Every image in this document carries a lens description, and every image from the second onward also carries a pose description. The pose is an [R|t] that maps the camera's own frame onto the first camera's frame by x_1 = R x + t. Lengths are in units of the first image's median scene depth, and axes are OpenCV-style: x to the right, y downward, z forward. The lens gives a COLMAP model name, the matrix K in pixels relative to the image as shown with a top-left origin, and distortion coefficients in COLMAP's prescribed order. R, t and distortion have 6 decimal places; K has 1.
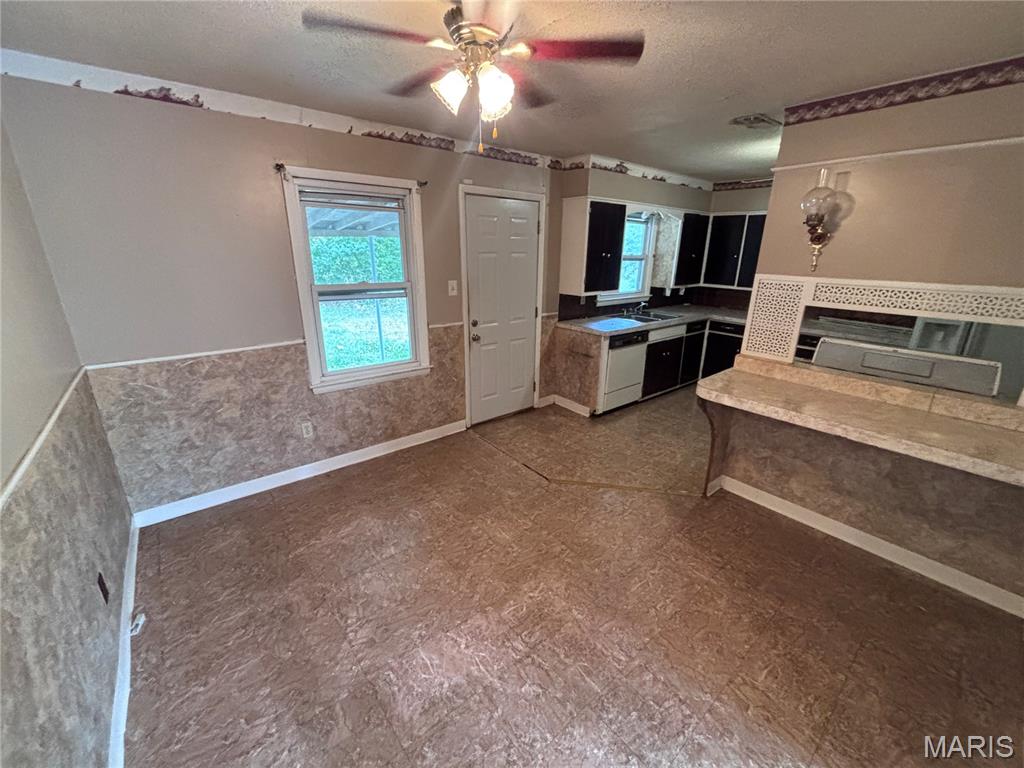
lens RADIAL K [[416.1, 0, 511.1], [0, 416.1, 383.2], [0, 0, 1]] dist [0.008962, -0.001058]
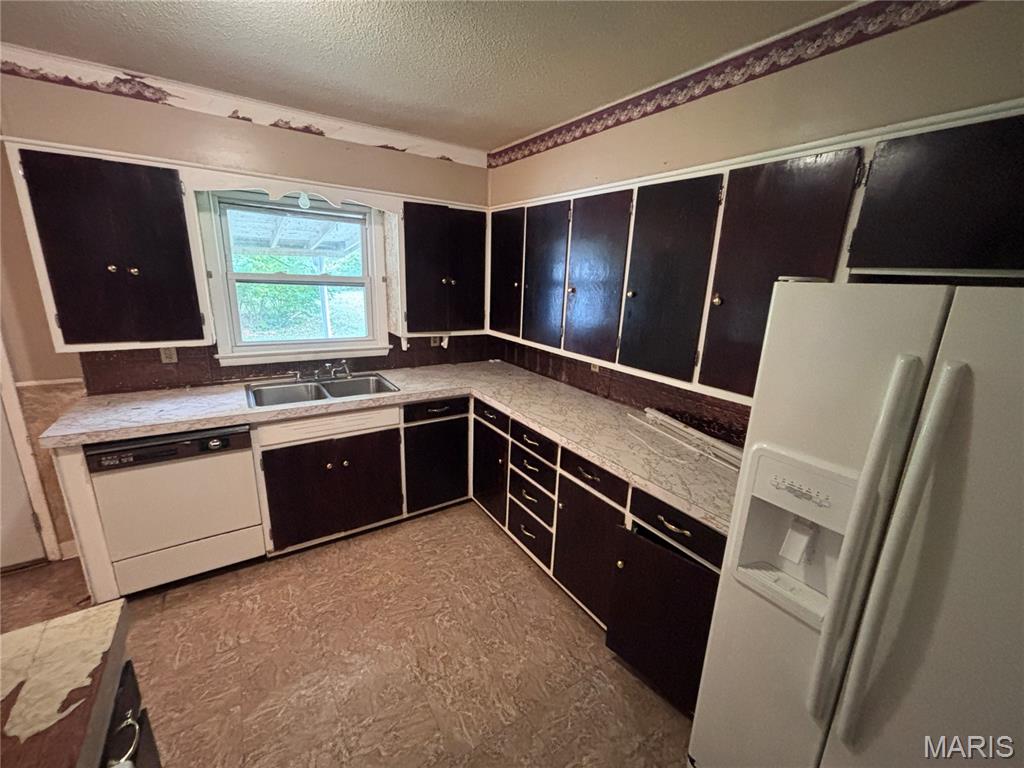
lens RADIAL K [[416.1, 0, 512.1], [0, 416.1, 381.8], [0, 0, 1]] dist [0.008962, -0.001058]
pose [[0.993769, 0.050022, -0.099606, 0.694000], [-0.056048, 0.996704, -0.058645, -0.169343], [0.096344, 0.063862, 0.993297, 0.550094]]
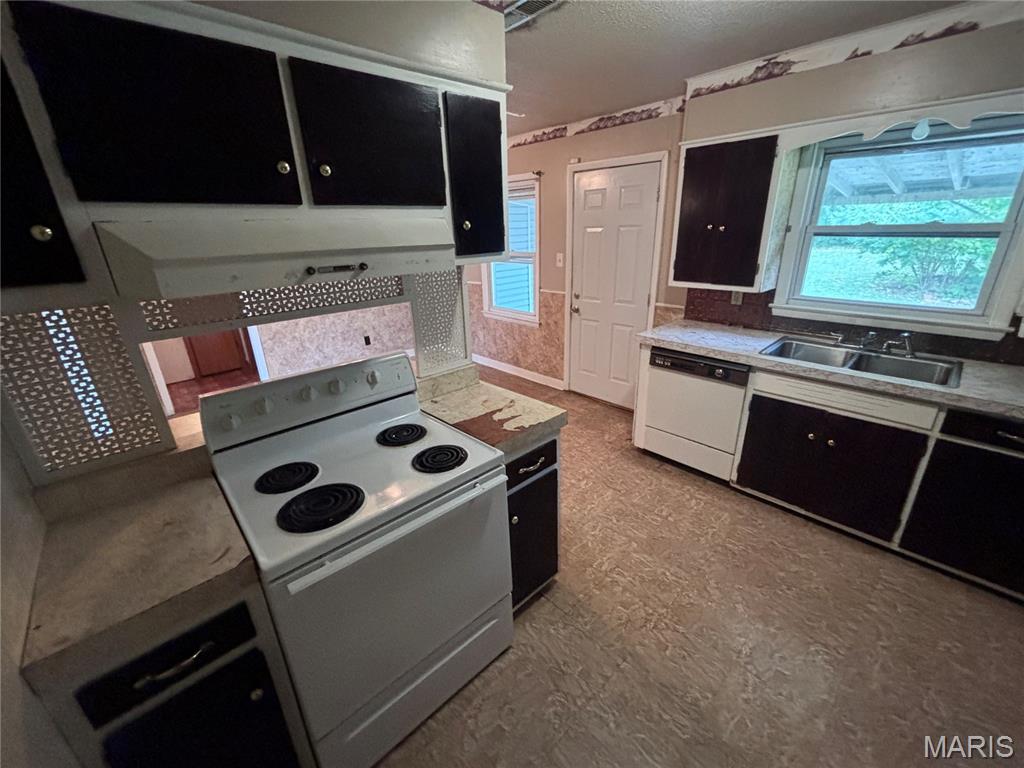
lens RADIAL K [[416.1, 0, 513.2], [0, 416.1, 379.1], [0, 0, 1]] dist [0.008962, -0.001058]
pose [[0.075611, 0.330081, -0.940920, 0.840588], [-0.282403, 0.912075, 0.297268, -0.191261], [0.956311, 0.243242, 0.162178, 0.631593]]
